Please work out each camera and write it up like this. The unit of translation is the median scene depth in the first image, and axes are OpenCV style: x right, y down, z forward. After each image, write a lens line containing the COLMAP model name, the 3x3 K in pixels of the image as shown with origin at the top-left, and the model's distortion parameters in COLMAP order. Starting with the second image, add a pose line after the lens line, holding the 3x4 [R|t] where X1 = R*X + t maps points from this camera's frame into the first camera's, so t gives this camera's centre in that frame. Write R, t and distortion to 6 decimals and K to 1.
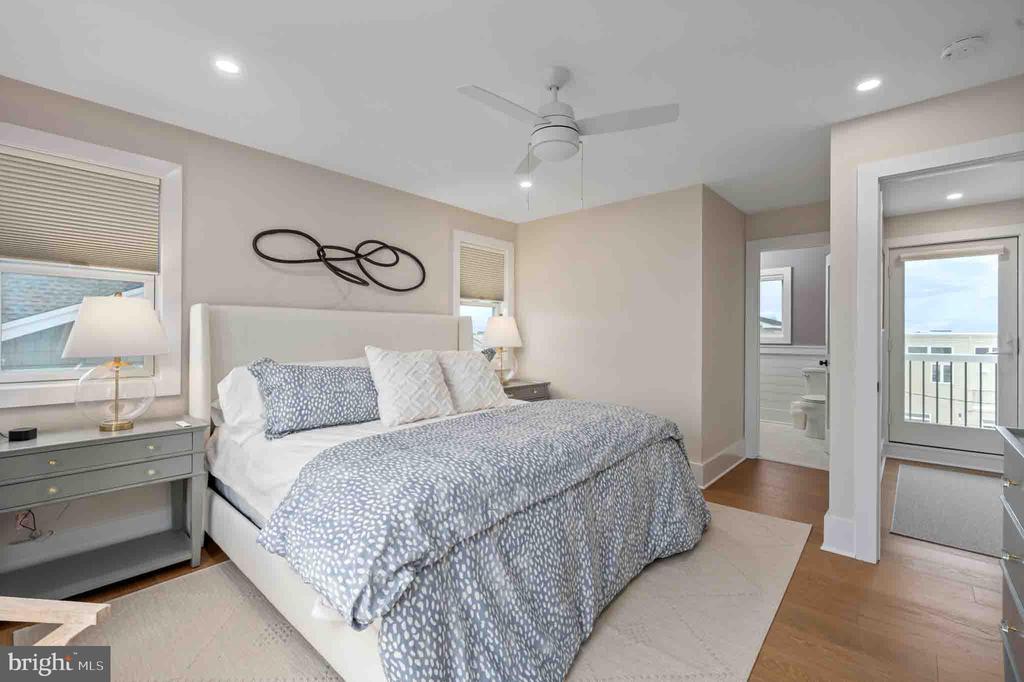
lens RADIAL K [[434.0, 0, 510.3], [0, 434.0, 333.5], [0, 0, 1]] dist [0.001809, 0.000049]
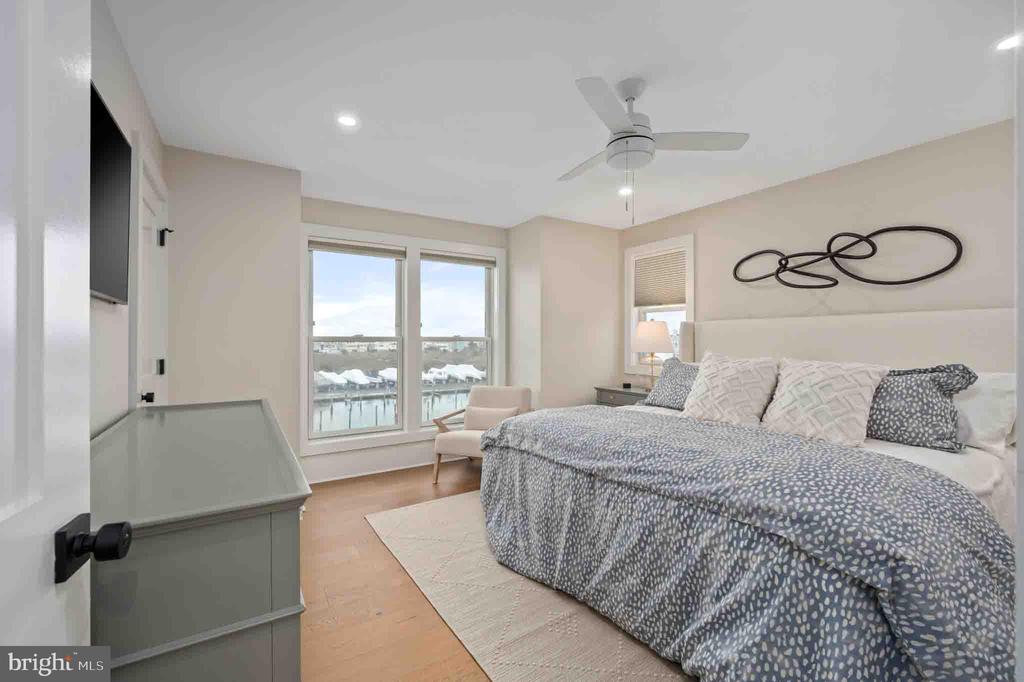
lens RADIAL K [[434.0, 0, 510.9], [0, 434.0, 341.3], [0, 0, 1]] dist [0.001809, 0.000049]
pose [[-0.284633, -0.000092, -0.958637, 1.015634], [0.005209, 0.999985, -0.001642, 0.001434], [0.958623, -0.005461, -0.284628, 0.875991]]
